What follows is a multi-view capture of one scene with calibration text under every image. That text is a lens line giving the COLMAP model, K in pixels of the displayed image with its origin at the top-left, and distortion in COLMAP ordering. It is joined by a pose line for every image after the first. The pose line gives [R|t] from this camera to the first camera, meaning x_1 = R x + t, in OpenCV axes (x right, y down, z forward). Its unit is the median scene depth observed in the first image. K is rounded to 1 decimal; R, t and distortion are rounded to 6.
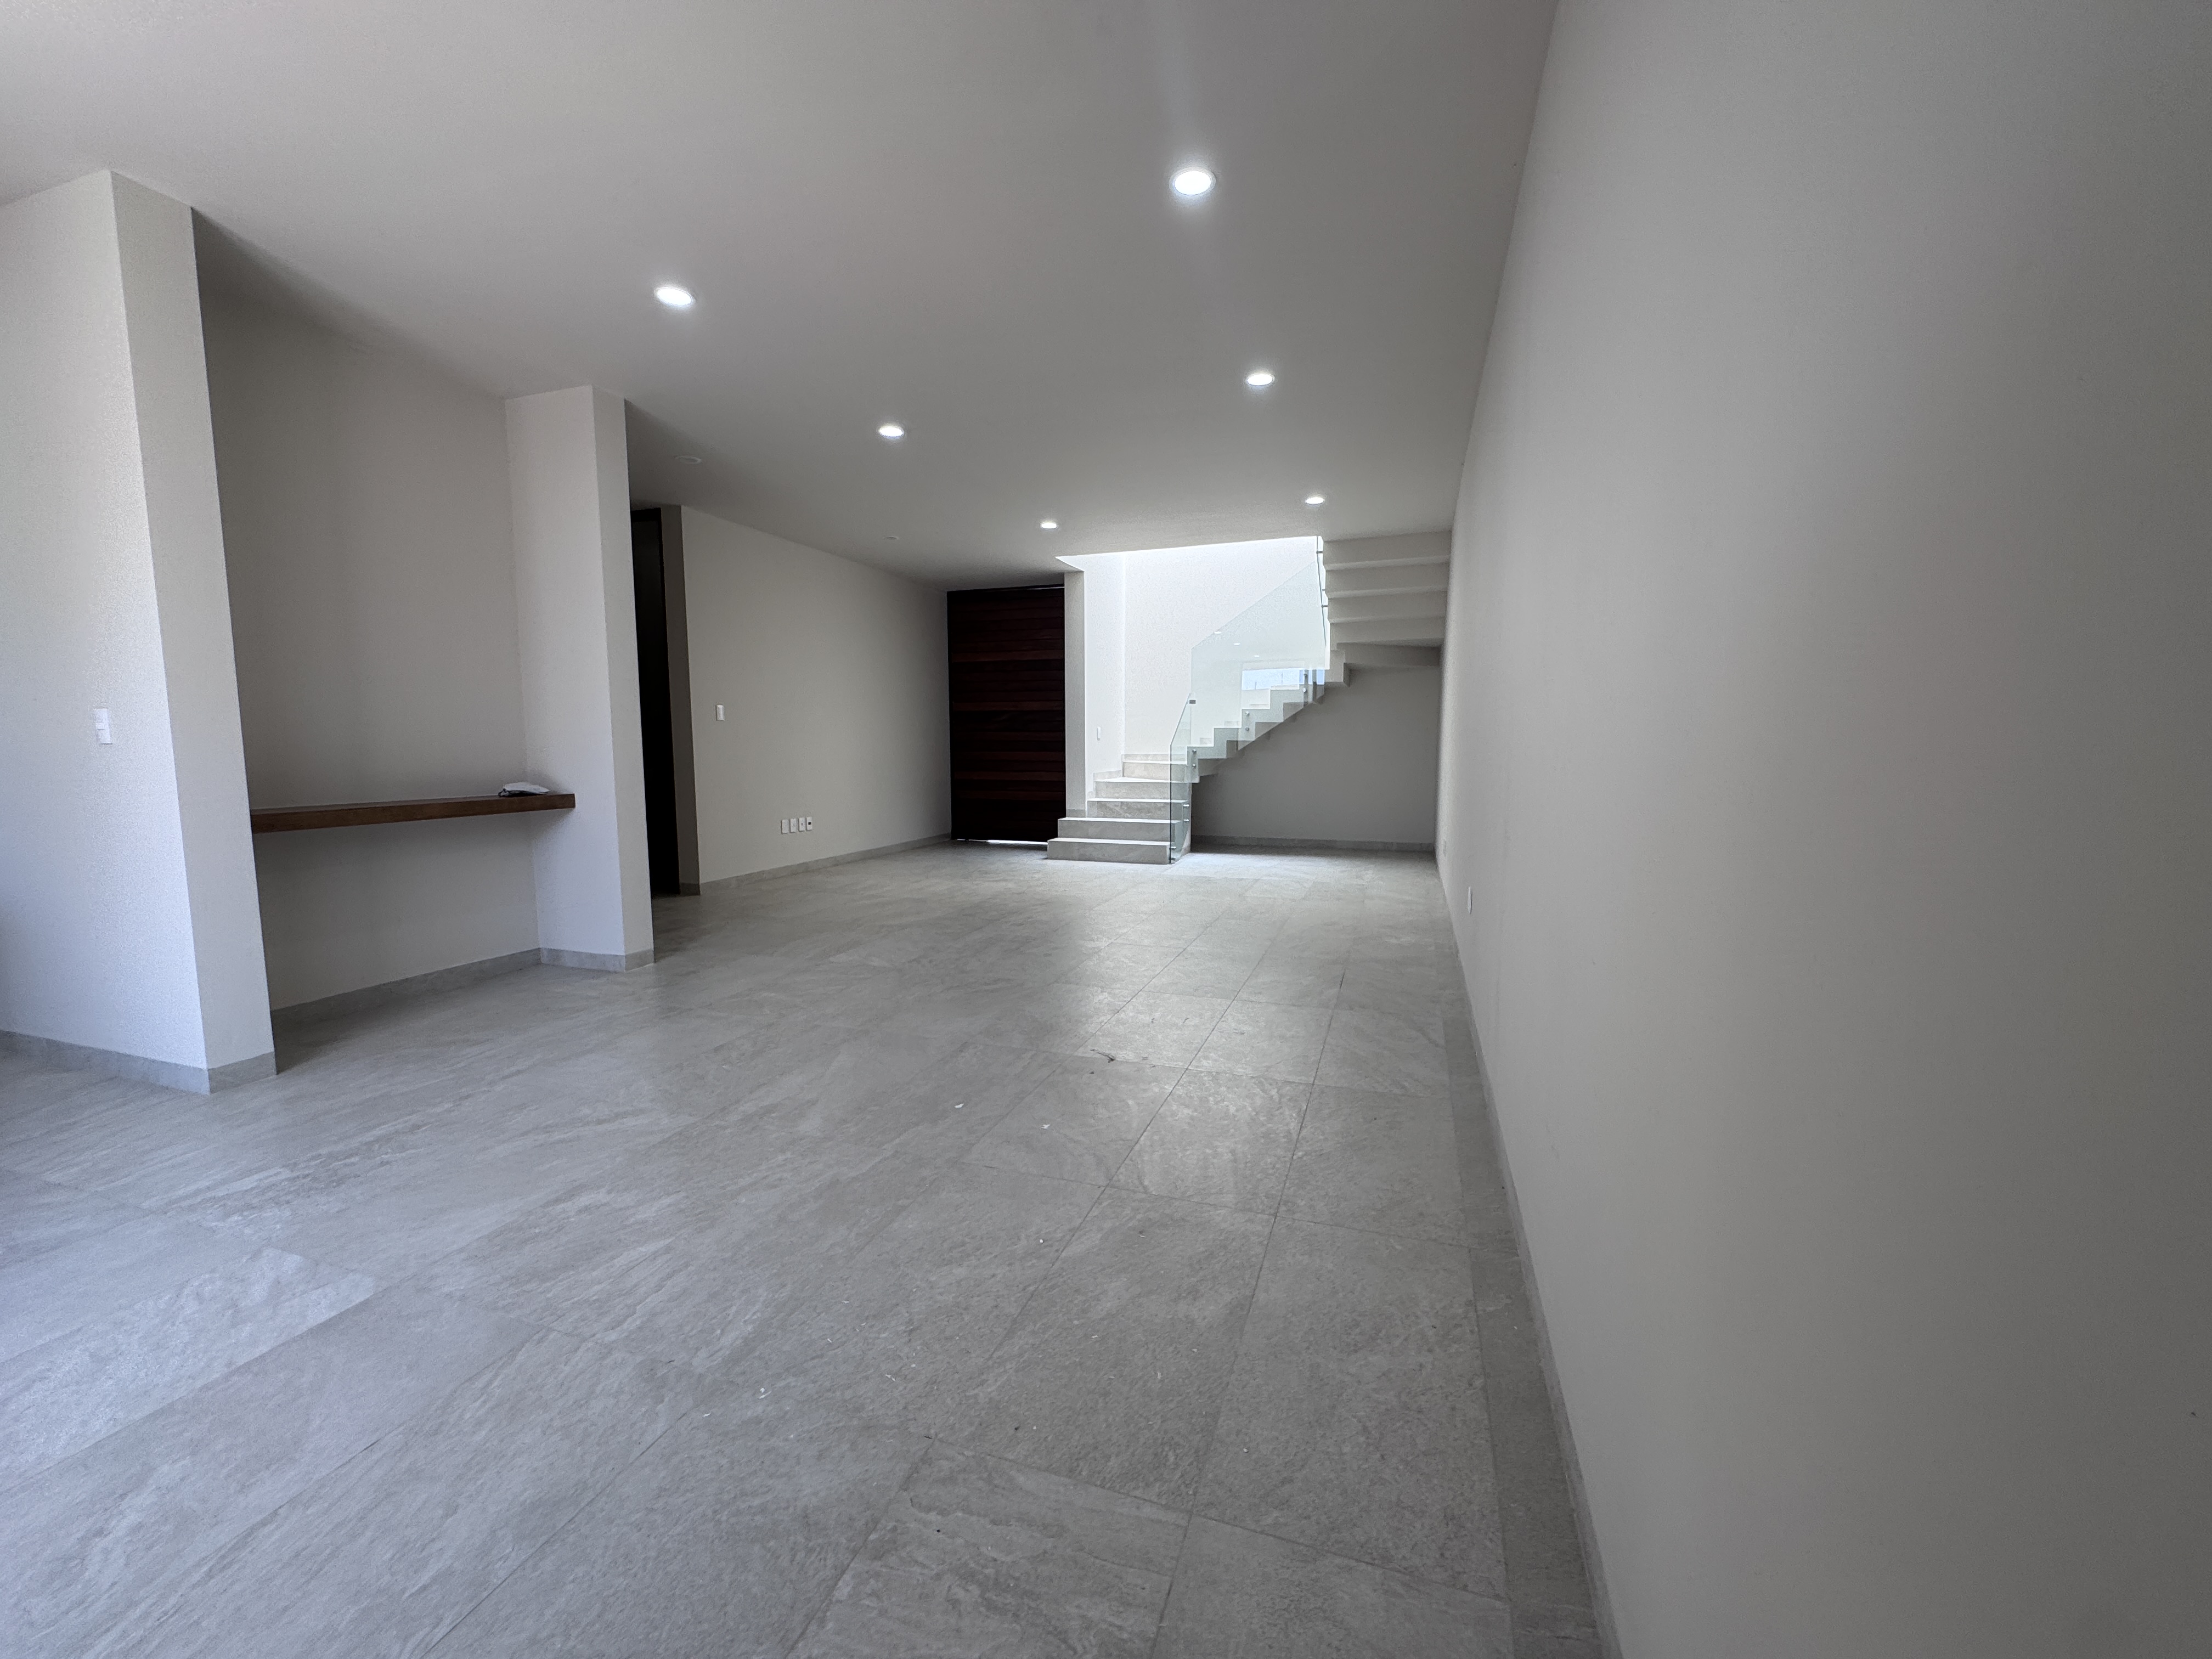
lens RADIAL K [[882.3, 0, 1106.1], [0, 882.3, 836.6], [0, 0, 1]] dist [-0.000378, 0.000113]
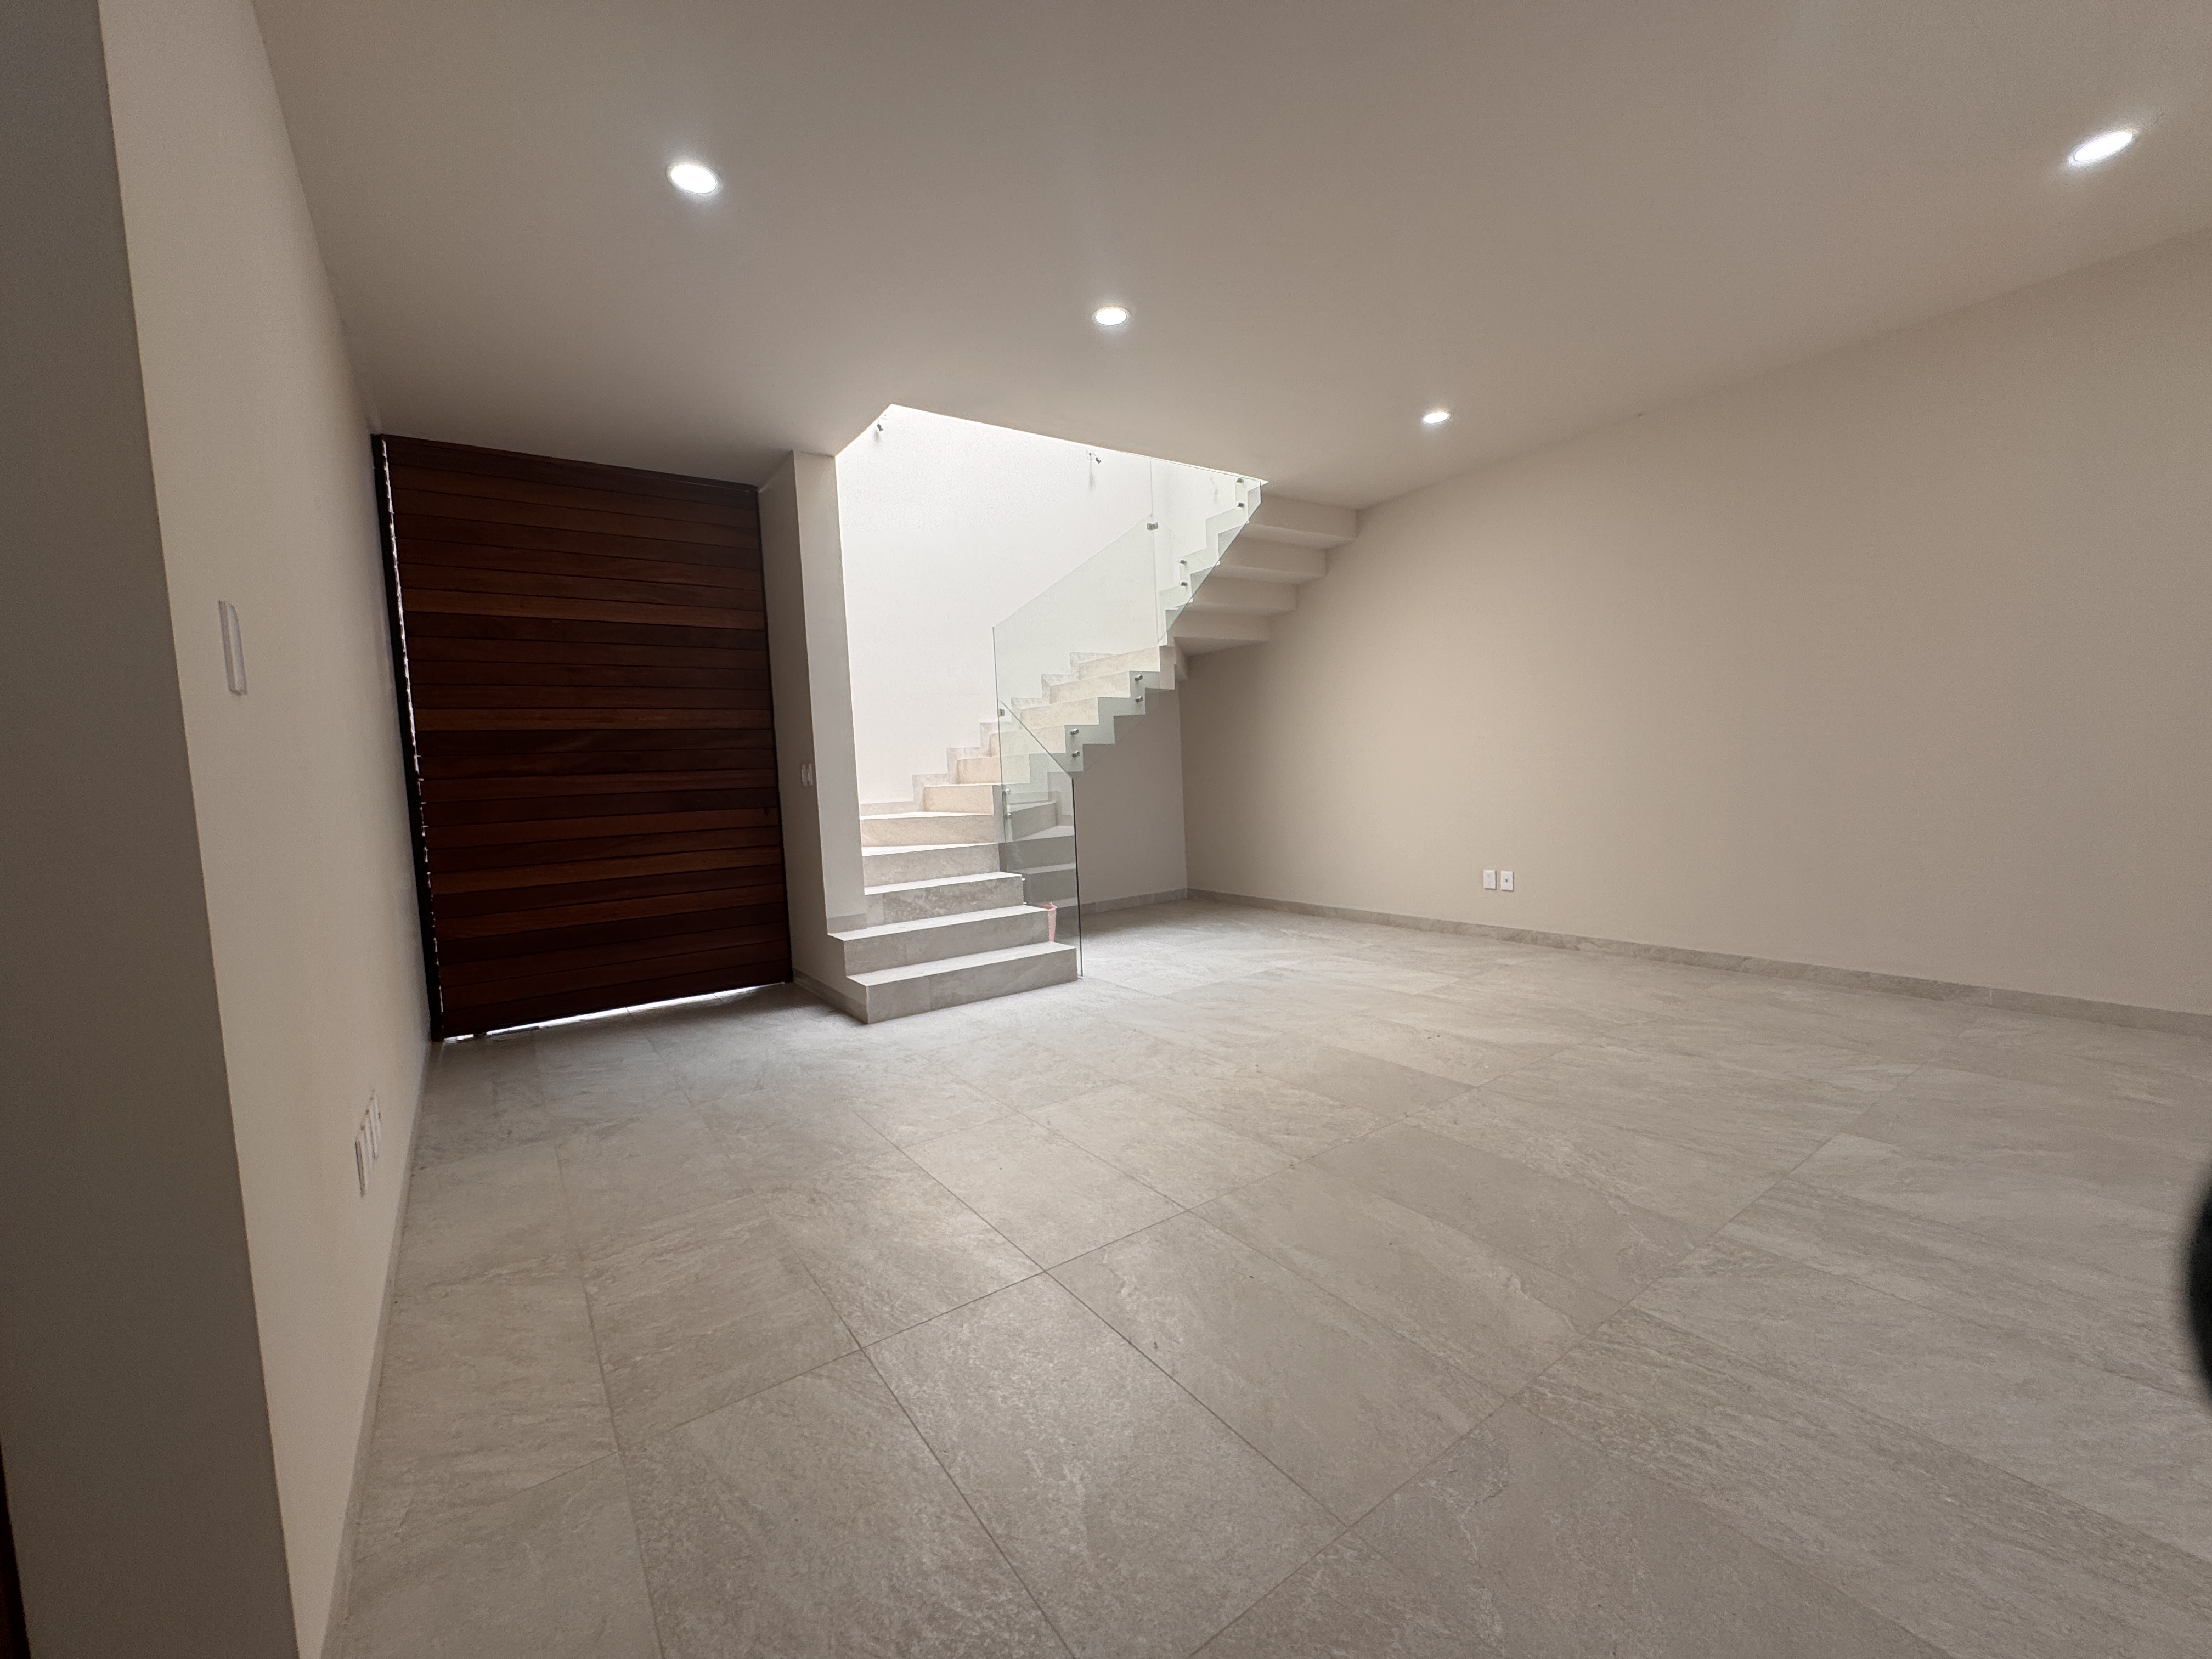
lens RADIAL K [[882.3, 0, 1106.1], [0, 882.3, 836.6], [0, 0, 1]] dist [-0.000378, 0.000113]
pose [[0.584922, -0.092072, 0.805847, -0.360722], [0.130364, 0.991291, 0.018636, -0.067161], [-0.800545, 0.094153, 0.591830, 0.573844]]
